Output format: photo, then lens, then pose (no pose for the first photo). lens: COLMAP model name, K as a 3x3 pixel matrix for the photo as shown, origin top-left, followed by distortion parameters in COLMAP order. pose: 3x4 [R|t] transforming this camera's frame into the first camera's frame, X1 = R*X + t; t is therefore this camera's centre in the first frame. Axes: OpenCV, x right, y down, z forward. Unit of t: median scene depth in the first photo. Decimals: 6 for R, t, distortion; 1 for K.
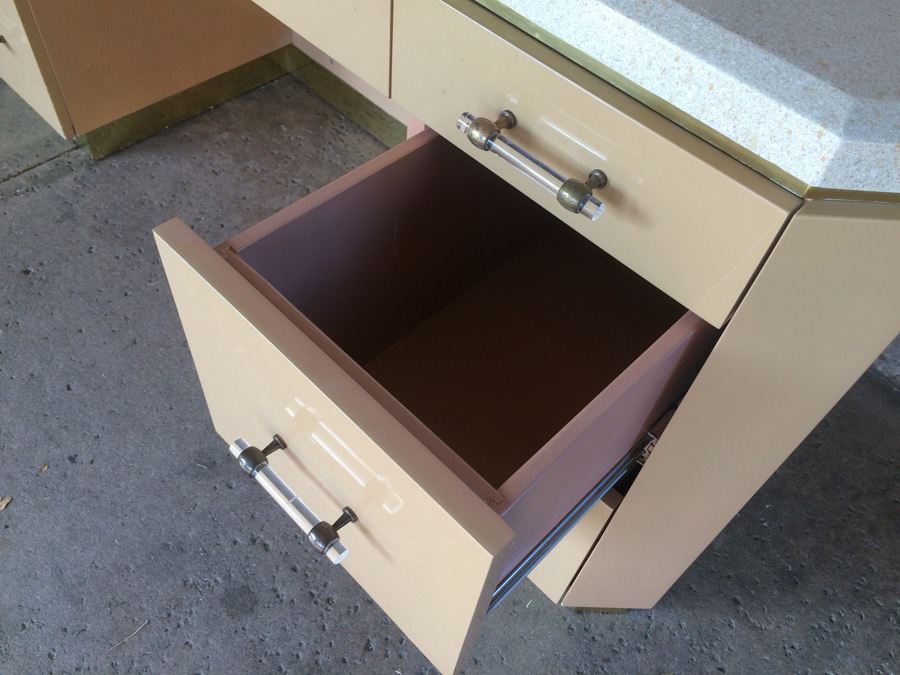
lens RADIAL K [[767.9, 0, 451.2], [0, 767.9, 333.7], [0, 0, 1]] dist [0.092137, -0.128205]
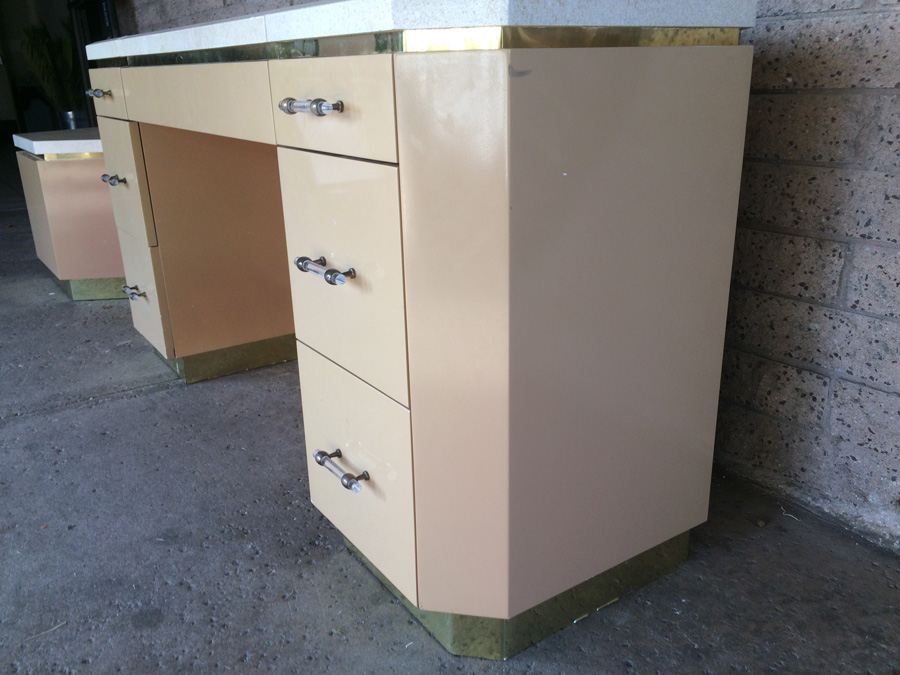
lens RADIAL K [[767.9, 0, 453.1], [0, 767.9, 337.8], [0, 0, 1]] dist [0.092137, -0.128205]
pose [[0.975402, -0.037376, -0.217242, 0.298836], [-0.092124, 0.826209, -0.555780, 0.440539], [0.200260, 0.562122, 0.802443, -0.011211]]
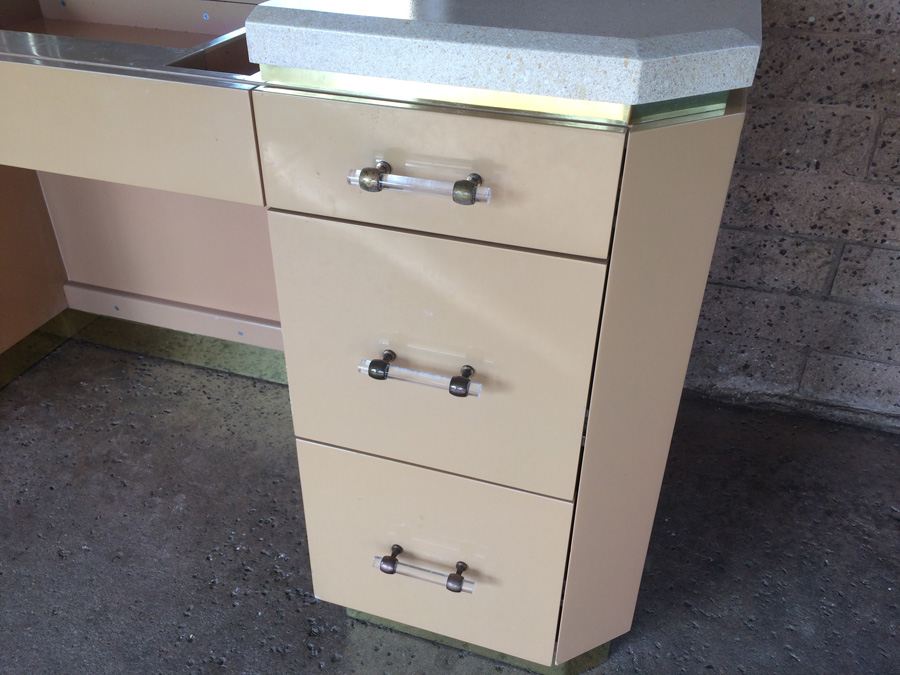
lens RADIAL K [[767.9, 0, 448.1], [0, 767.9, 336.1], [0, 0, 1]] dist [0.092137, -0.128205]
pose [[0.894437, -0.304946, 0.327093, -0.126702], [0.392200, 0.886336, -0.246146, 0.119042], [-0.214853, 0.348448, 0.912372, -0.015026]]
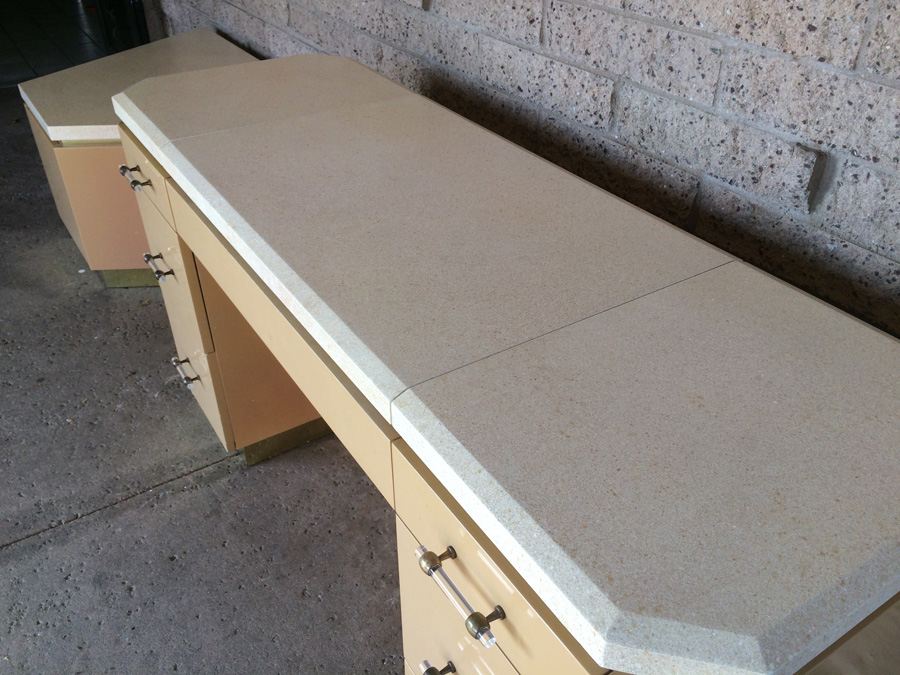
lens RADIAL K [[767.9, 0, 452.1], [0, 767.9, 336.8], [0, 0, 1]] dist [0.092137, -0.128205]
pose [[0.971836, 0.055594, -0.229008, 0.151378], [-0.125367, 0.944821, -0.302650, -0.090001], [0.199546, 0.322836, 0.925180, -0.171968]]
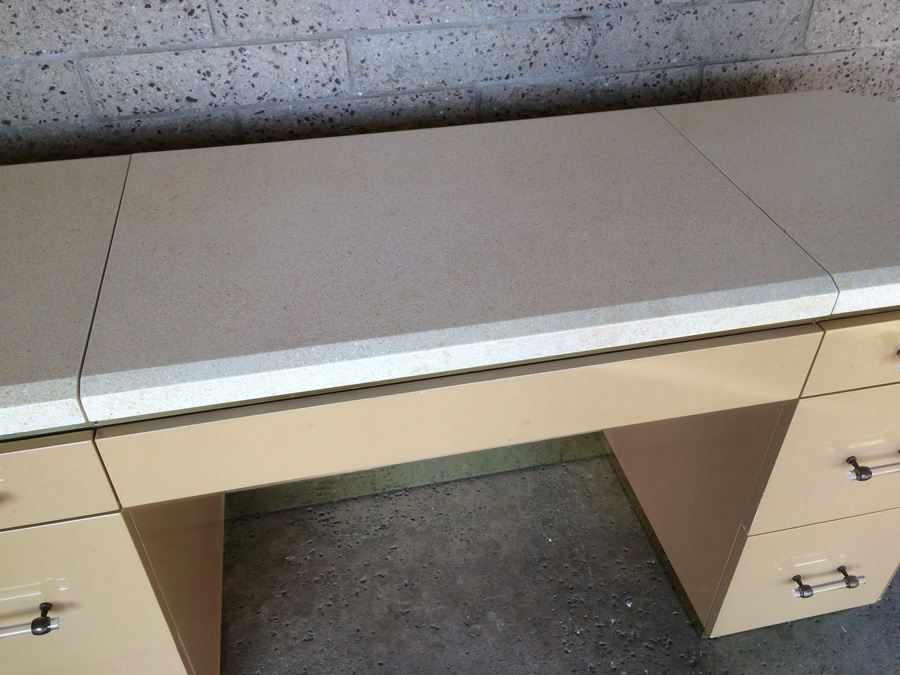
lens RADIAL K [[767.9, 0, 448.2], [0, 767.9, 337.8], [0, 0, 1]] dist [0.092137, -0.128205]
pose [[0.551293, -0.589642, 0.590253, -0.609561], [0.696592, 0.714669, 0.063317, -0.454792], [-0.459169, 0.376259, 0.804731, 0.020223]]
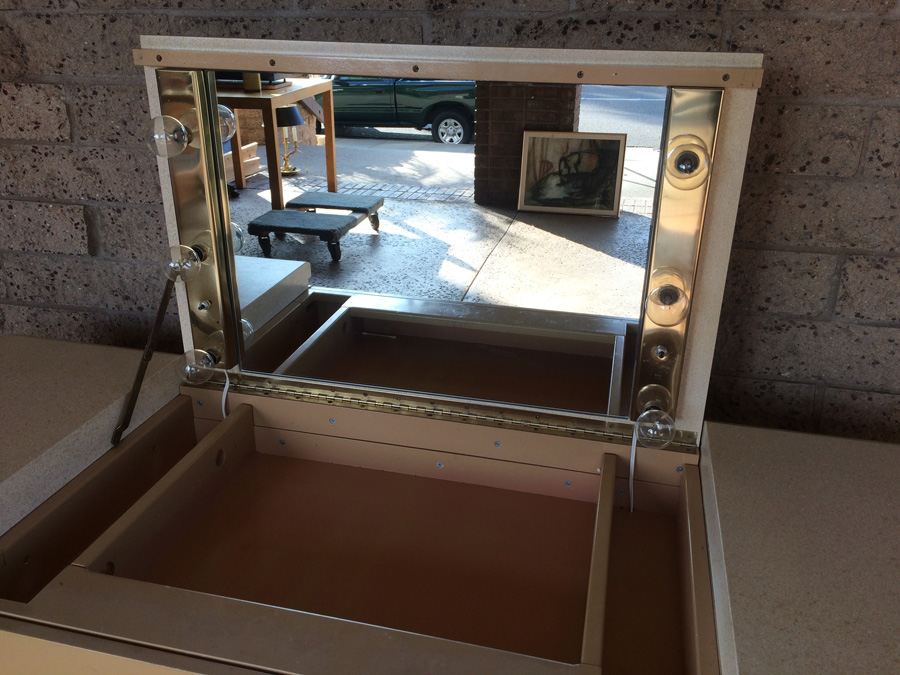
lens RADIAL K [[767.9, 0, 446.9], [0, 767.9, 336.6], [0, 0, 1]] dist [0.092137, -0.128205]
pose [[0.859648, -0.266604, 0.435808, -0.313028], [0.441052, 0.817794, -0.369711, -0.315274], [-0.257835, 0.510035, 0.820601, -0.078682]]
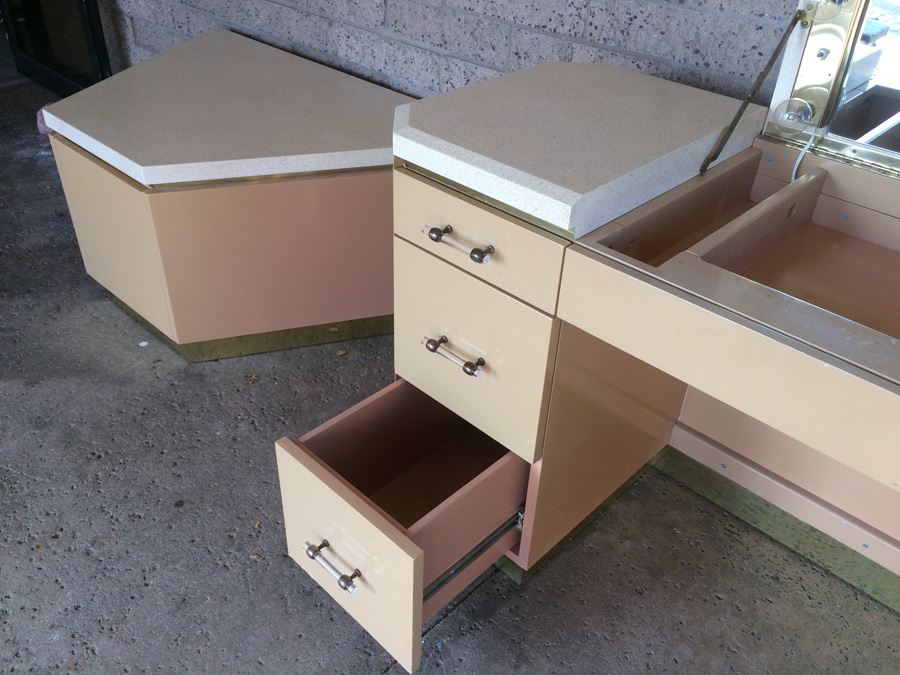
lens RADIAL K [[767.9, 0, 449.6], [0, 767.9, 335.8], [0, 0, 1]] dist [0.092137, -0.128205]
pose [[0.998723, -0.043527, -0.025644, -0.554425], [0.033787, 0.952875, -0.301475, -0.251381], [0.037558, 0.300224, 0.953129, -0.045088]]
